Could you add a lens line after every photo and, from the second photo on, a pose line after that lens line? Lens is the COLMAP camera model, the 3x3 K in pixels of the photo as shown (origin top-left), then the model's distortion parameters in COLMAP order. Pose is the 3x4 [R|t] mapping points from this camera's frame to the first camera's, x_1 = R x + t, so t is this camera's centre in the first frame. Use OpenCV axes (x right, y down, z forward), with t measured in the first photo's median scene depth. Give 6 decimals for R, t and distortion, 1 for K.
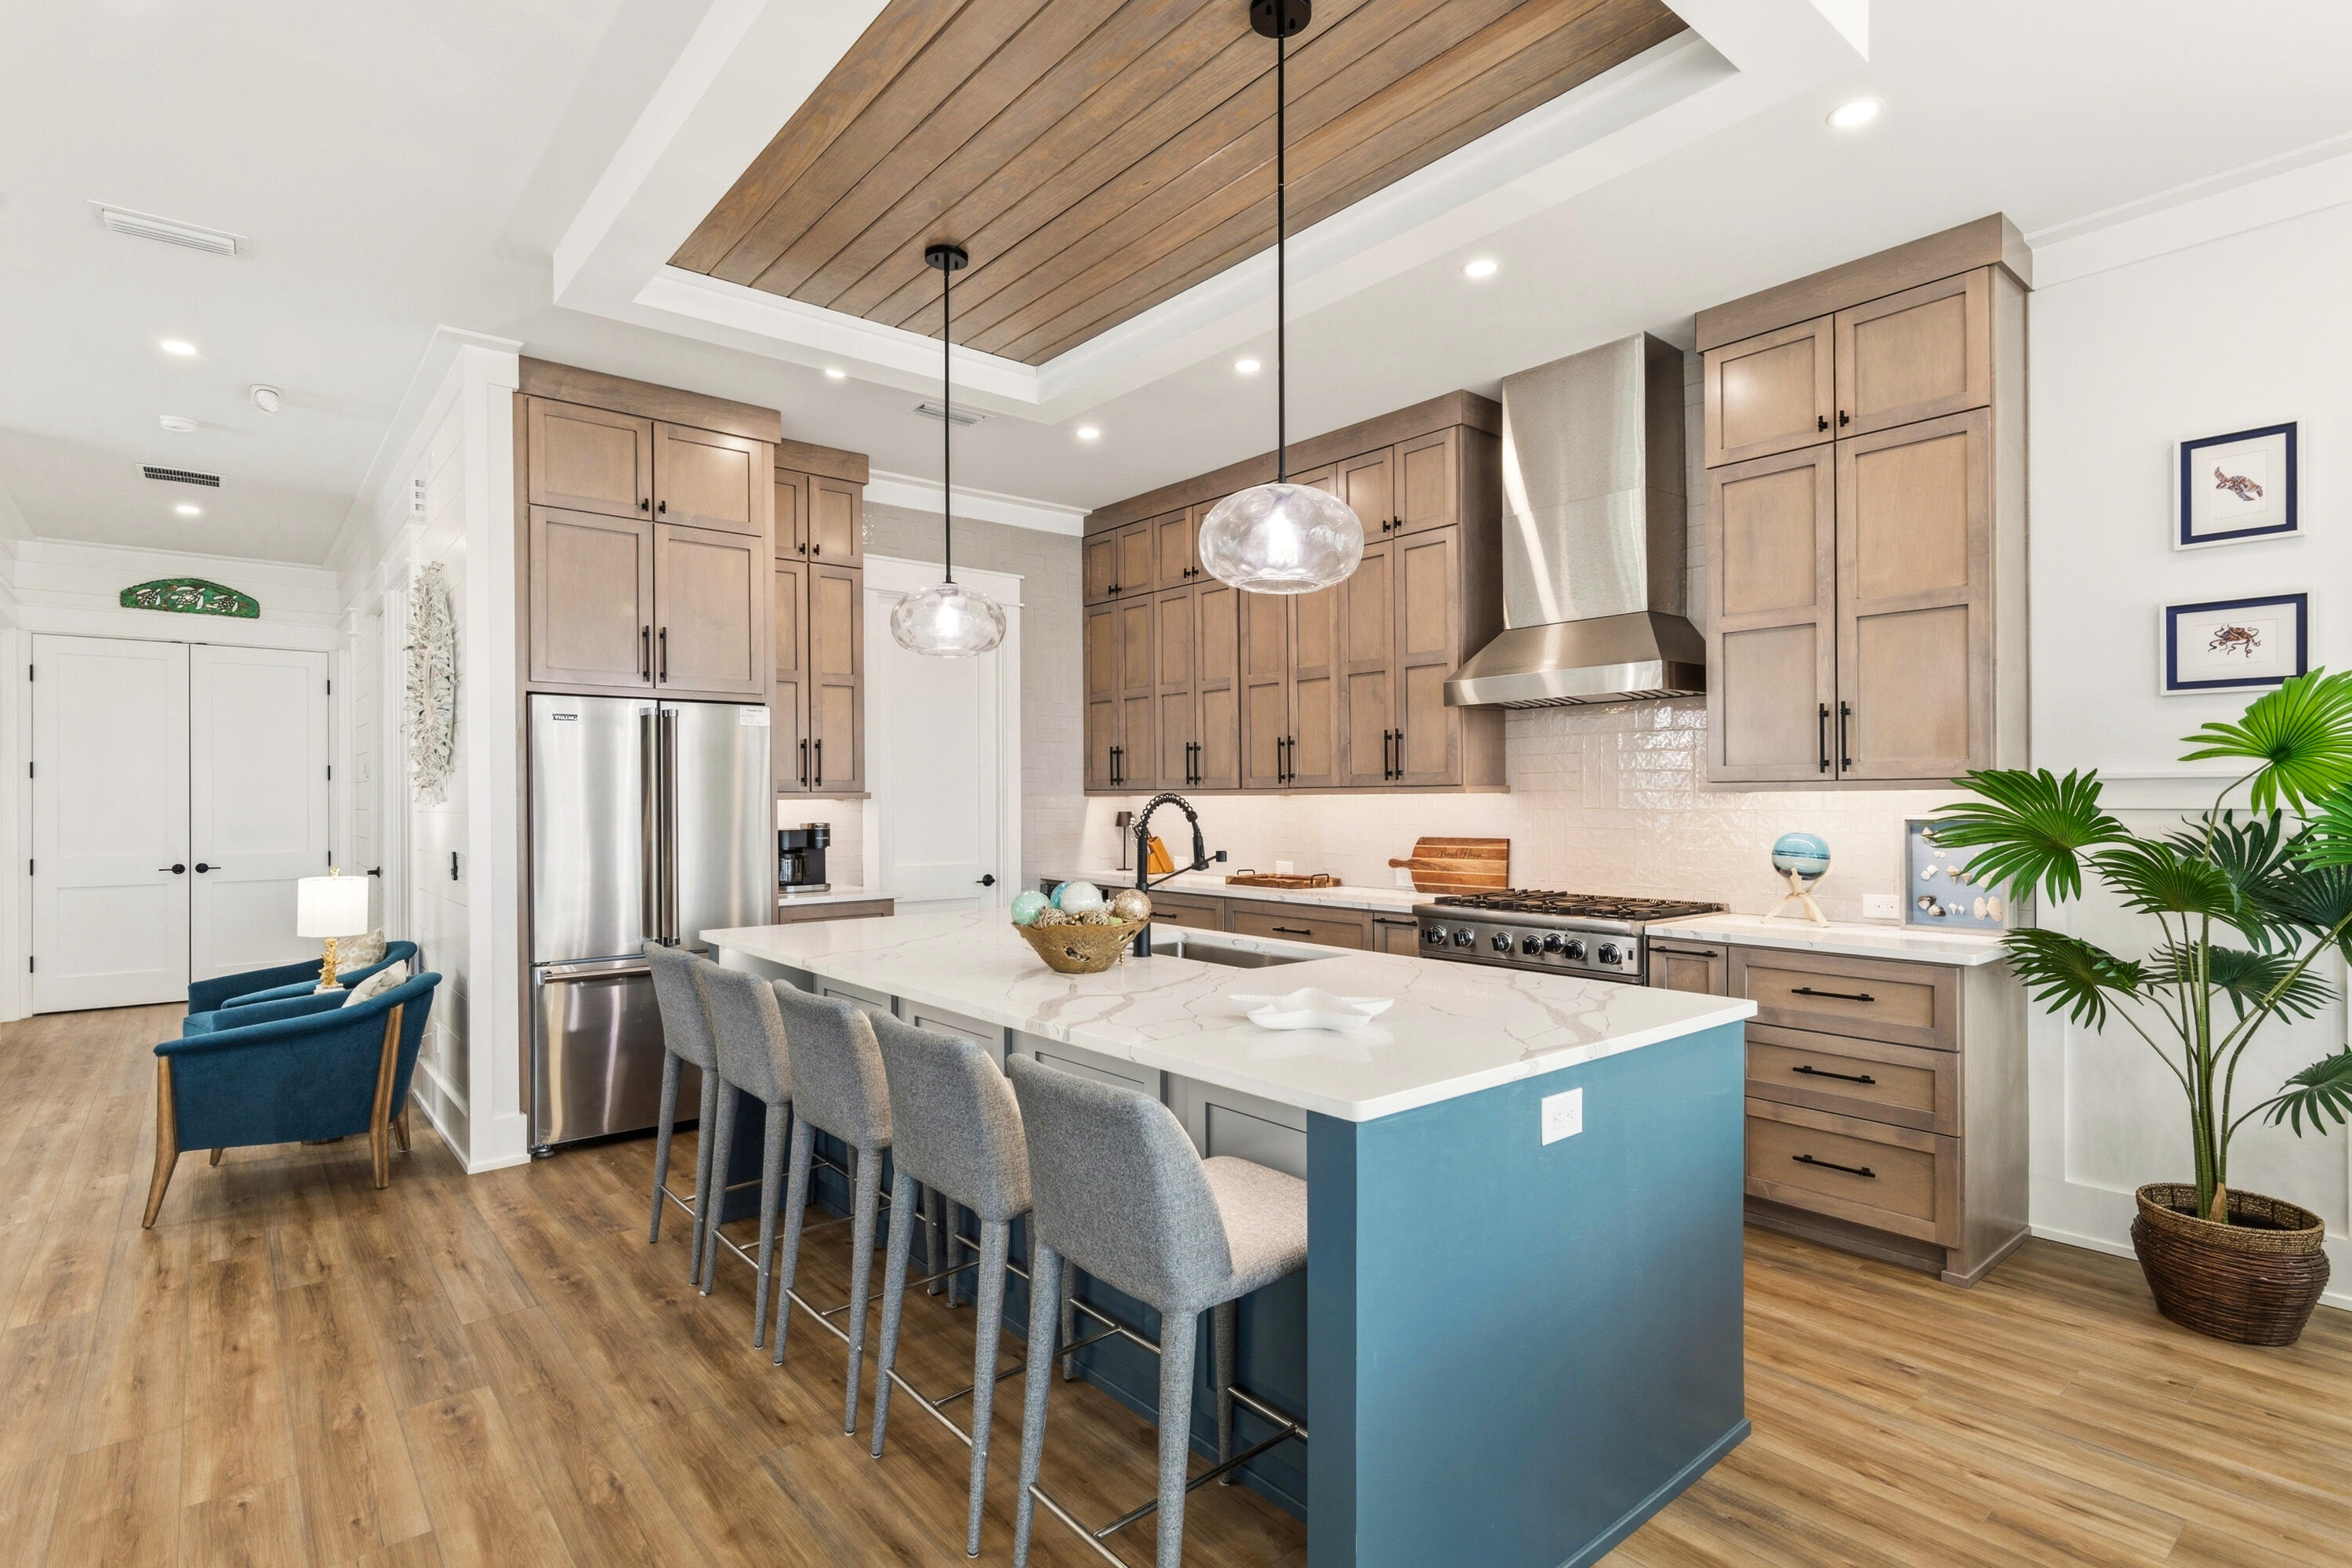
lens RADIAL K [[1152.9, 0, 1178.3], [0, 1152.9, 793.5], [0, 0, 1]] dist [-0.000124, 0.000502]
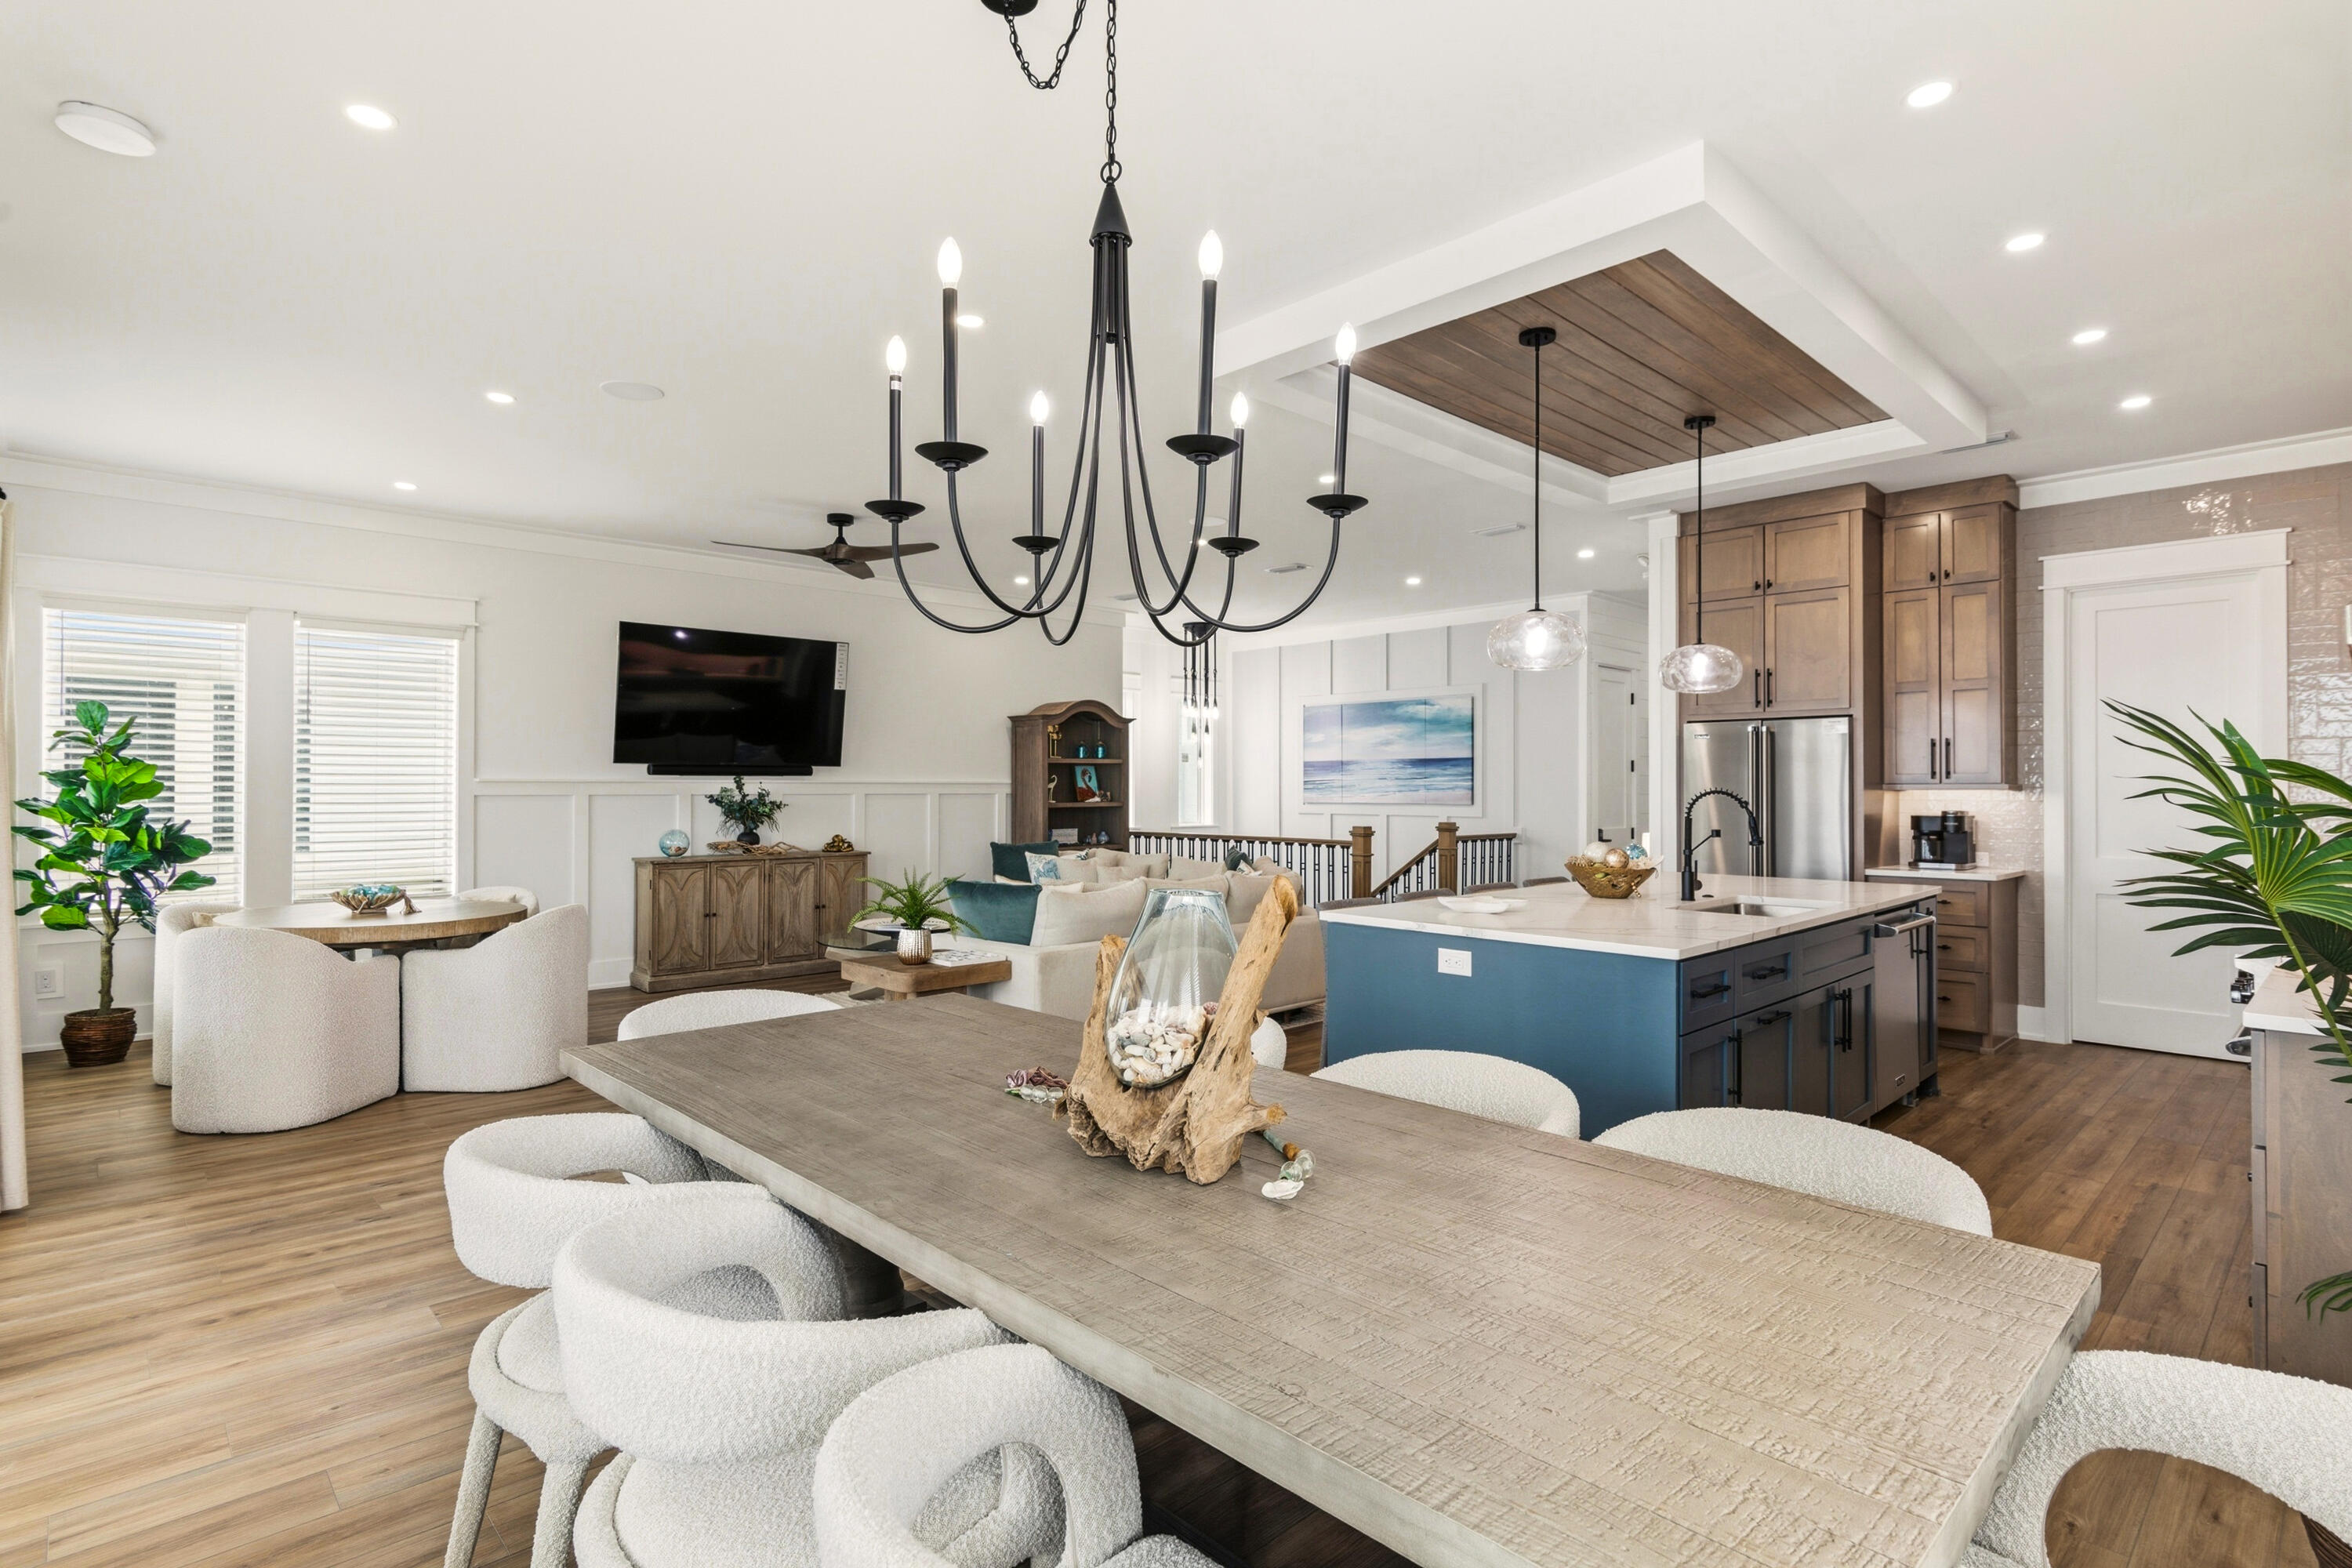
lens RADIAL K [[1163.3, 0, 1176.0], [0, 1163.3, 784.0], [0, 0, 1]] dist [0.001633, 0.000957]
pose [[0.056968, 0.000520, -0.998376, 1.048559], [0.004791, 0.999988, 0.000794, -0.007365], [0.998365, -0.004828, 0.056965, 0.207137]]
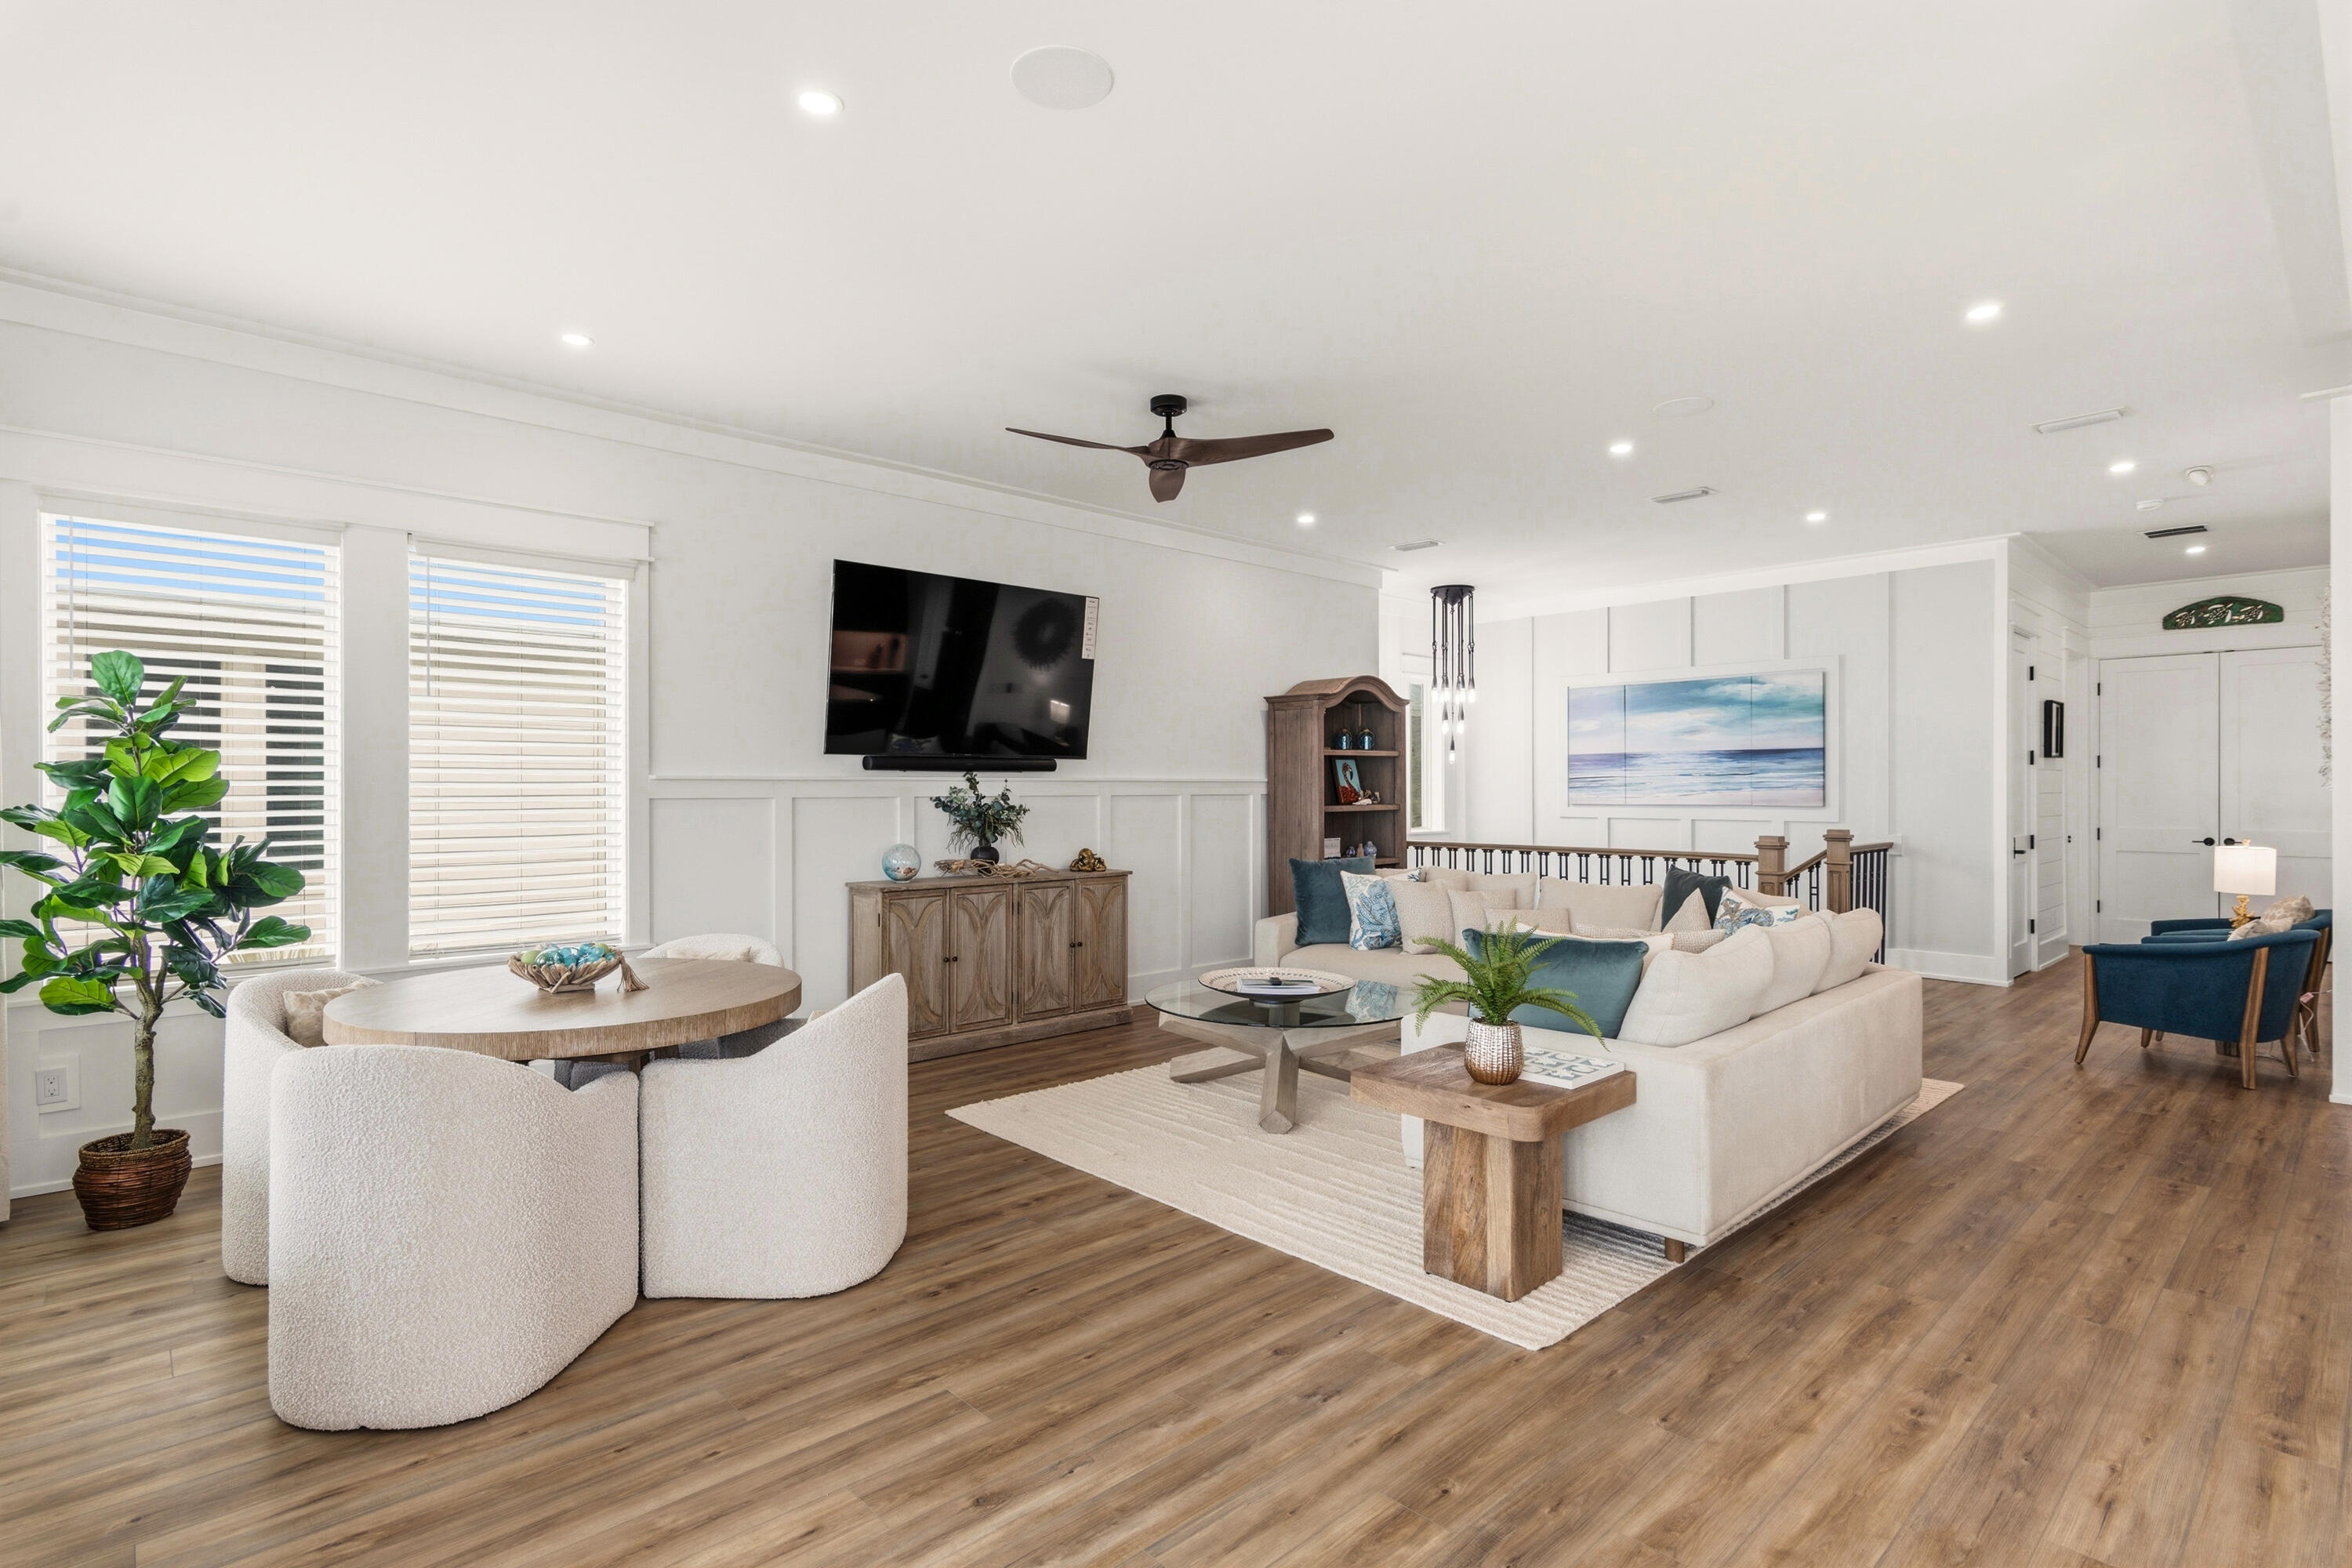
lens RADIAL K [[1152.9, 0, 1178.3], [0, 1152.9, 793.5], [0, 0, 1]] dist [-0.000124, 0.000502]
pose [[0.050385, 0.008136, -0.998697, 0.507017], [0.007681, 0.999934, 0.008533, -0.005819], [0.998700, -0.008101, 0.050319, -0.240887]]
